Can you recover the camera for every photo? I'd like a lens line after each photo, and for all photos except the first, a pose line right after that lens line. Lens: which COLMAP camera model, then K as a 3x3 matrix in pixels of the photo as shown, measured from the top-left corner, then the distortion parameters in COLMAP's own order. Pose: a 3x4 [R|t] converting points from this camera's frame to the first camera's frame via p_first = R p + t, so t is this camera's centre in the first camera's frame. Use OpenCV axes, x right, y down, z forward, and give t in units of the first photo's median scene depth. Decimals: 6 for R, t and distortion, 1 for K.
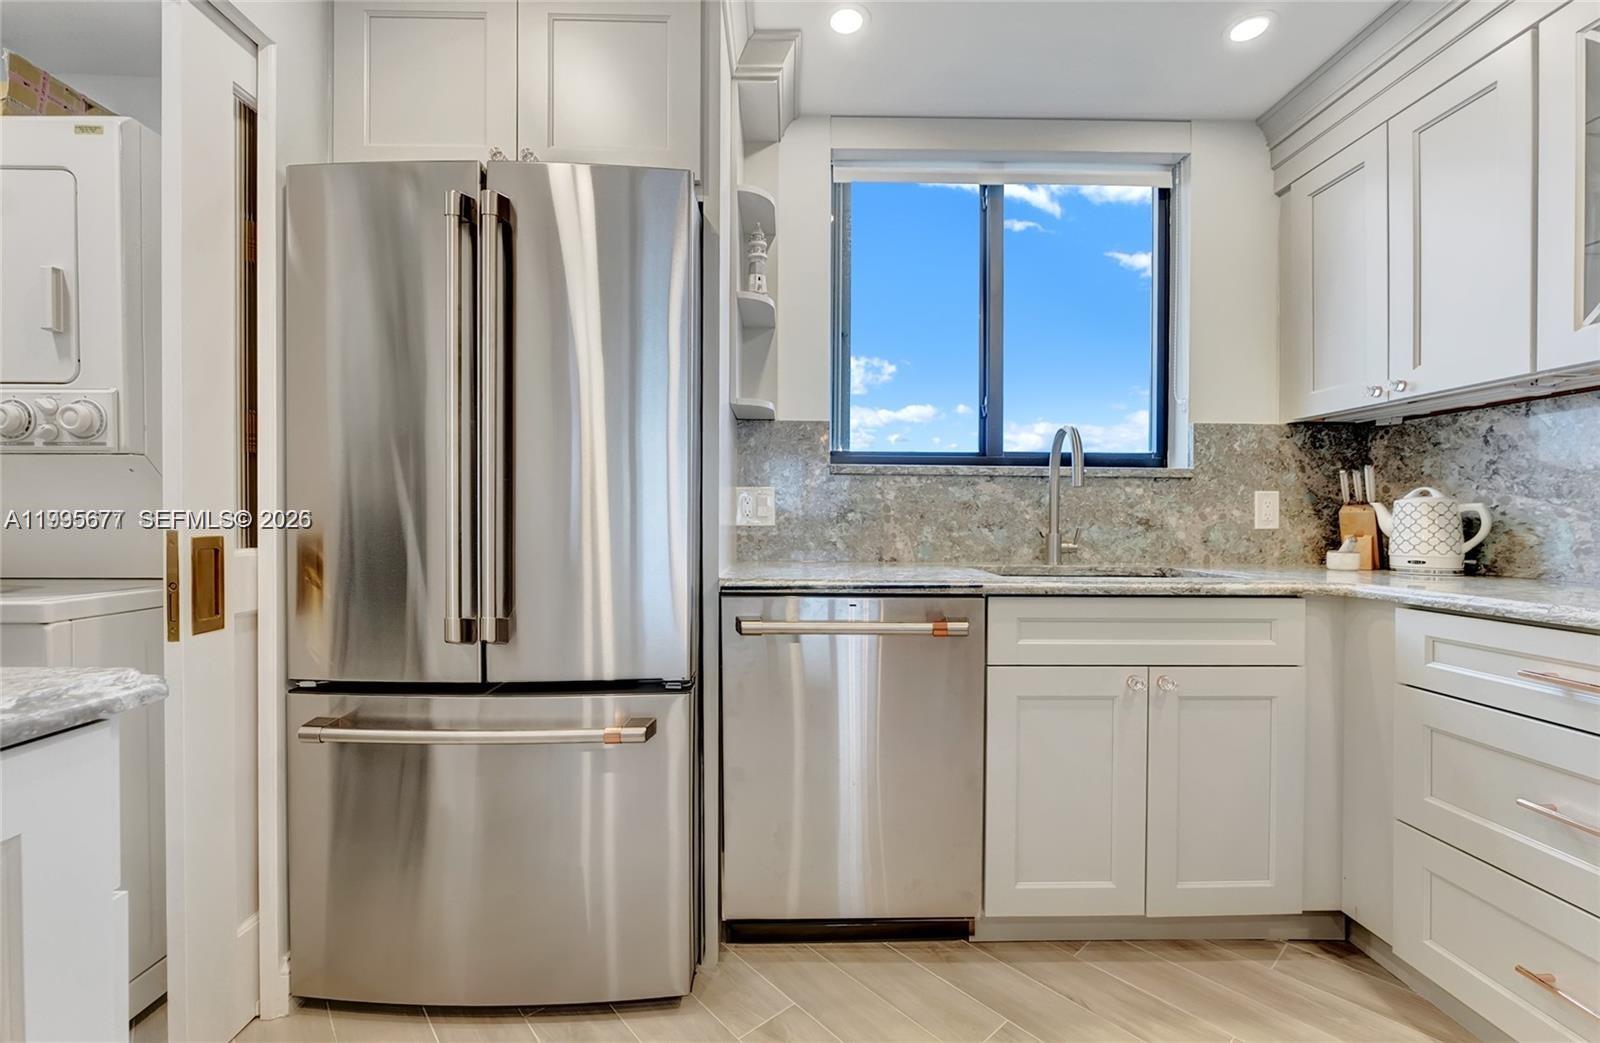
lens RADIAL K [[689.1, 0, 818.9], [0, 689.1, 524.2], [0, 0, 1]] dist [-0.002130, -0.000309]
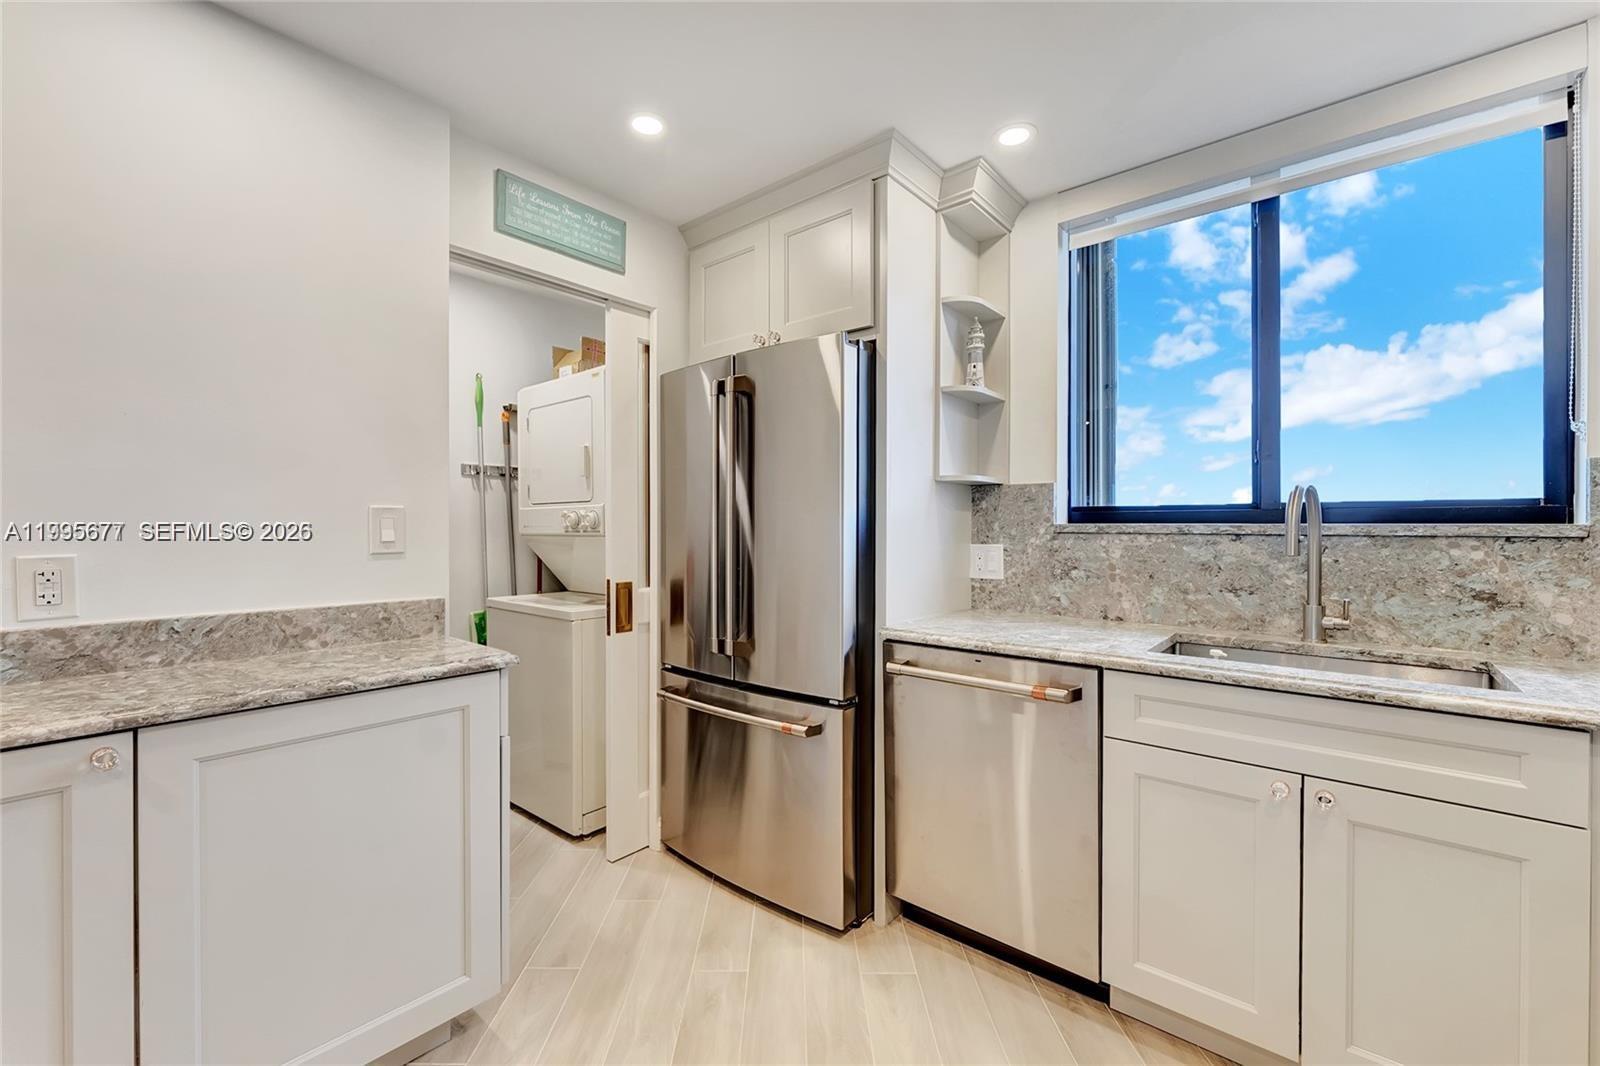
lens RADIAL K [[676.7, 0, 768.4], [0, 676.7, 534.3], [0, 0, 1]] dist [-0.003216, -0.000159]
pose [[0.728549, 0.000171, -0.684993, 0.413019], [-0.004930, 0.999975, -0.004994, -0.064017], [0.684975, 0.007015, 0.728532, -0.056431]]
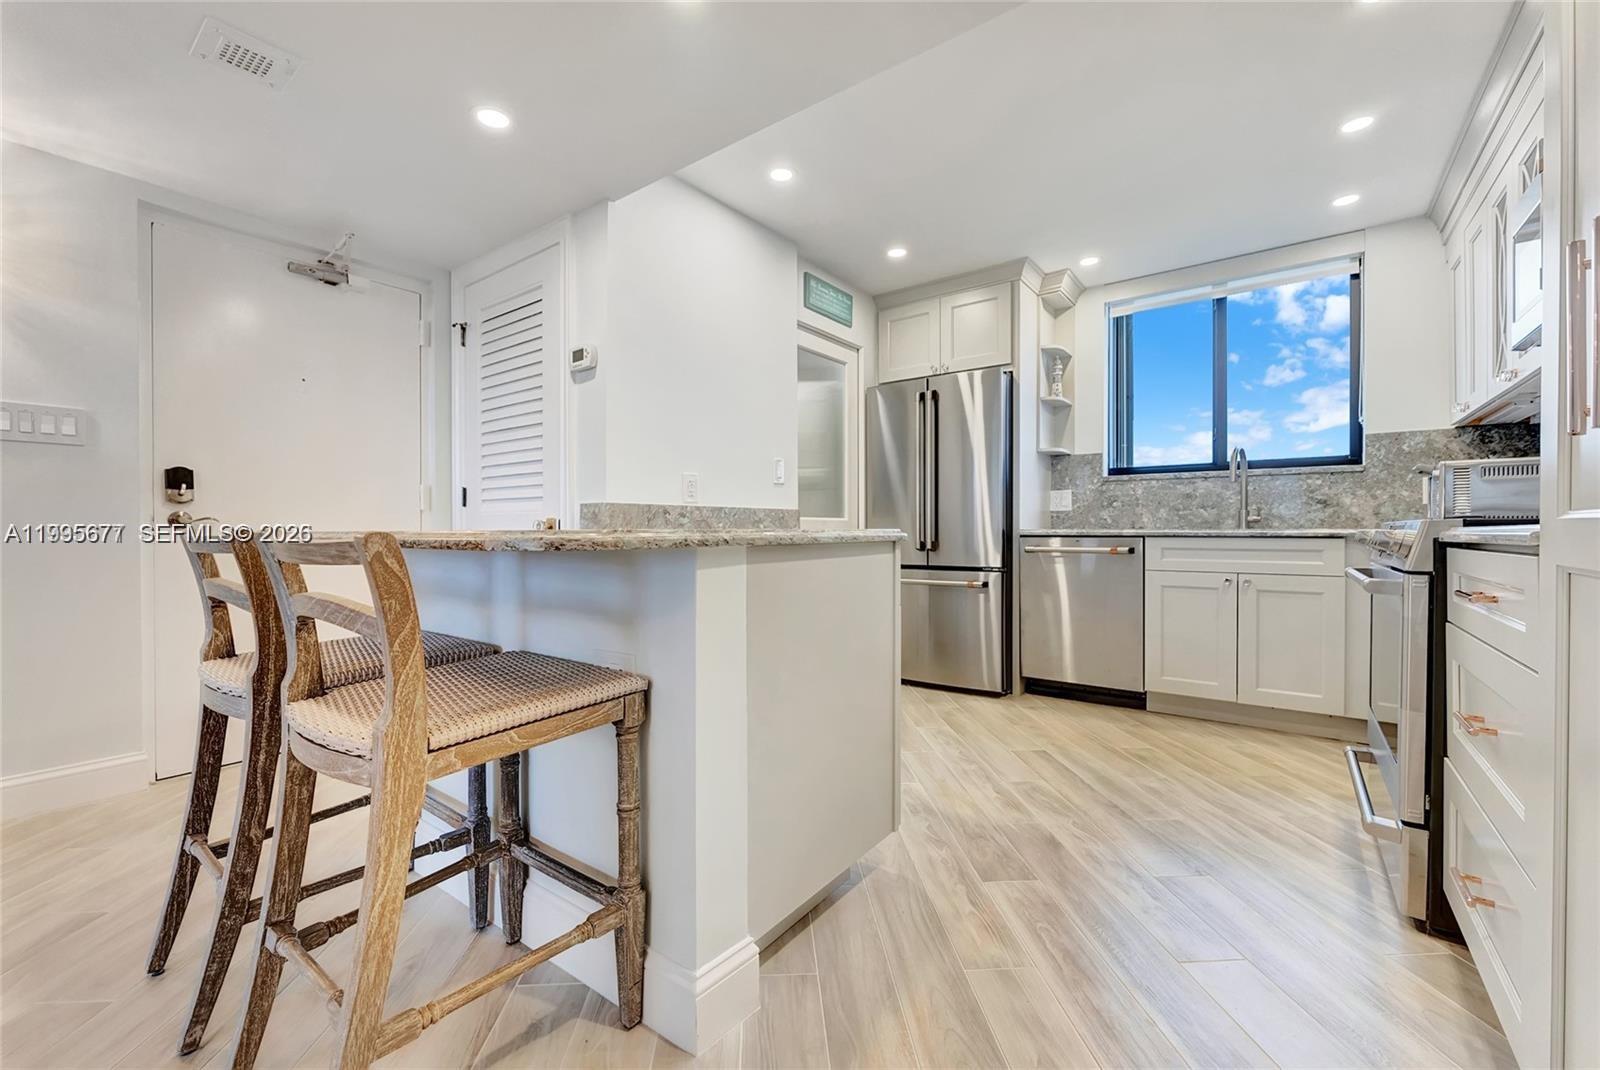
lens RADIAL K [[657.1, 0, 793.1], [0, 657.1, 538.8], [0, 0, 1]] dist [-0.002526, -0.000060]
pose [[0.774288, 0.000828, -0.632833, 0.491936], [0.001697, 0.999993, 0.003386, 0.073318], [0.632831, -0.003696, 0.774281, -0.891380]]
